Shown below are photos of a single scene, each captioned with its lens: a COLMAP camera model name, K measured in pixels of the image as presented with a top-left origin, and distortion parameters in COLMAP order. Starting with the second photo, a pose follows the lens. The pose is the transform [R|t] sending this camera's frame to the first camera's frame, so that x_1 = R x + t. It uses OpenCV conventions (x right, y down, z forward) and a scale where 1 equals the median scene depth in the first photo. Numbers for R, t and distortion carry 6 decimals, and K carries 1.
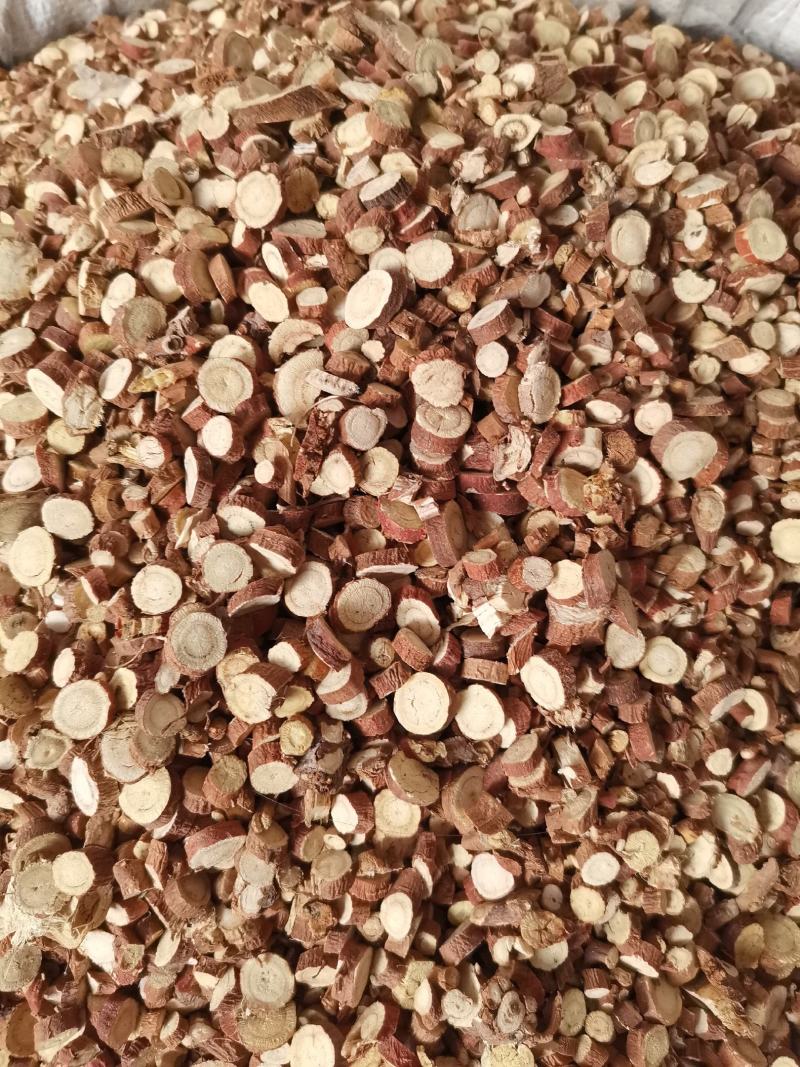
lens RADIAL K [[841.0, 0, 398.7], [0, 841.0, 528.7], [0, 0, 1]] dist [0.048564, -0.116902]
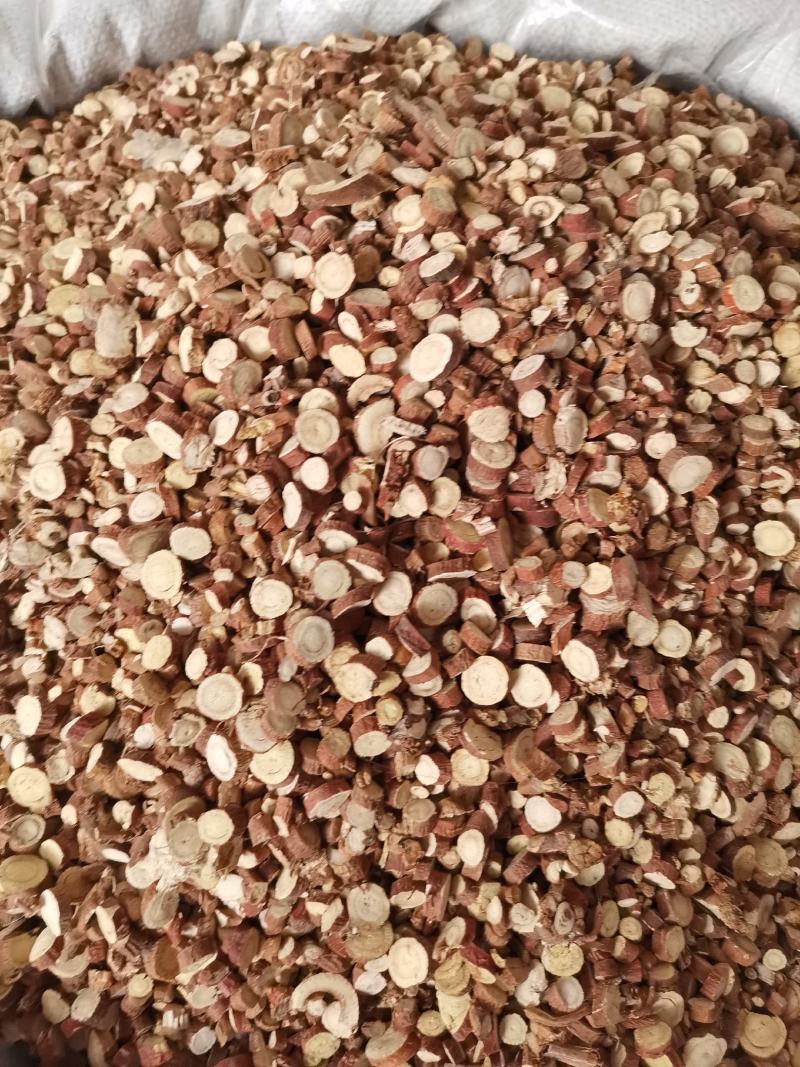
lens RADIAL K [[827.7, 0, 395.7], [0, 827.7, 539.5], [0, 0, 1]] dist [0.067722, -0.138002]
pose [[0.998822, -0.035933, 0.032609, -0.132300], [0.034649, 0.998634, 0.039116, -0.053783], [-0.033970, -0.037940, 0.998702, -0.215385]]
